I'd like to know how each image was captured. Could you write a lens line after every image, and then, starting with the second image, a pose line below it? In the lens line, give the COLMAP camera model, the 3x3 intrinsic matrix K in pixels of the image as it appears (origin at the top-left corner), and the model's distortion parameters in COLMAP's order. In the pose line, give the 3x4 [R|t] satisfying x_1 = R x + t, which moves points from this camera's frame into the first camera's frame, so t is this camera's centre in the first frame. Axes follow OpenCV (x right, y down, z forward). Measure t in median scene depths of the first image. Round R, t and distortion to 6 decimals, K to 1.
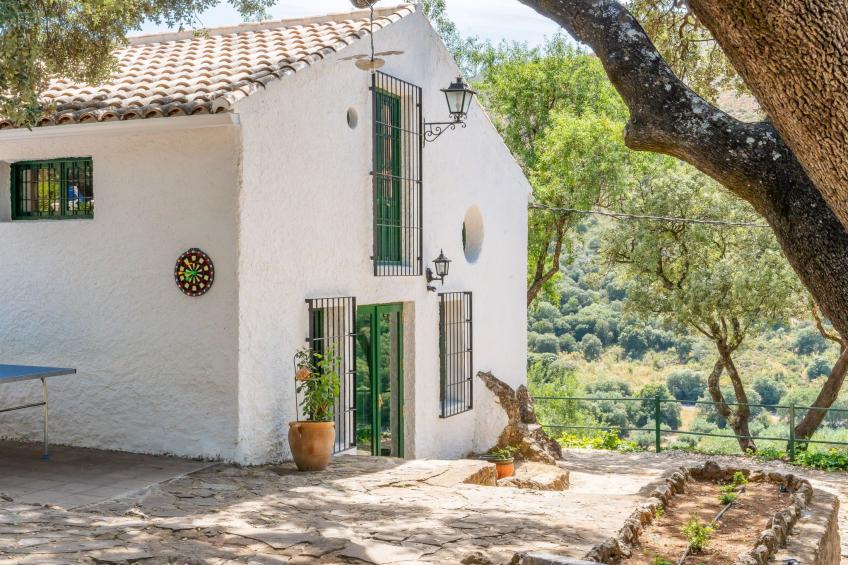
lens RADIAL K [[1103.6, 0, 424.3], [0, 1103.6, 283.9], [0, 0, 1]] dist [0.000386, 0.000000]
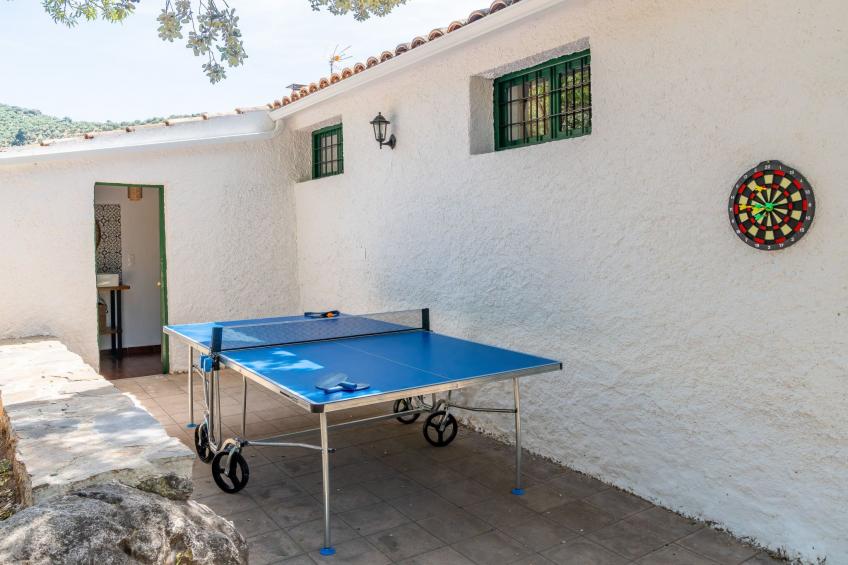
lens RADIAL K [[657.7, 0, 435.0], [0, 657.7, 258.8], [0, 0, 1]] dist [-0.026844, 0.013474]
pose [[0.847271, 0.009074, -0.531083, -0.164433], [0.008192, 0.999512, 0.030147, 0.004163], [0.531098, -0.029893, 0.846783, 0.596305]]
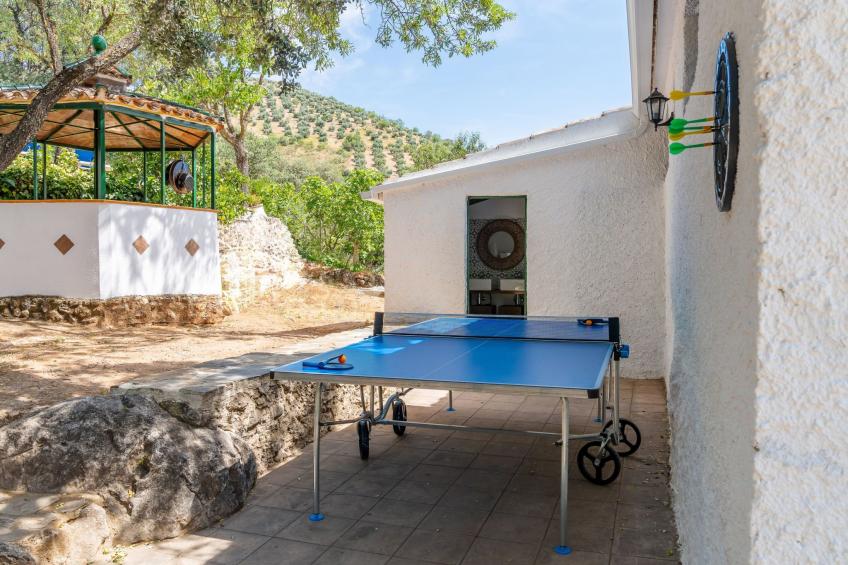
lens RADIAL K [[657.7, 0, 421.2], [0, 657.7, 279.9], [0, 0, 1]] dist [-0.026844, 0.013474]
pose [[0.083252, 0.025405, -0.996205, -0.037792], [-0.006454, 0.999668, 0.024954, 0.023716], [0.996508, 0.004352, 0.083388, 0.857697]]
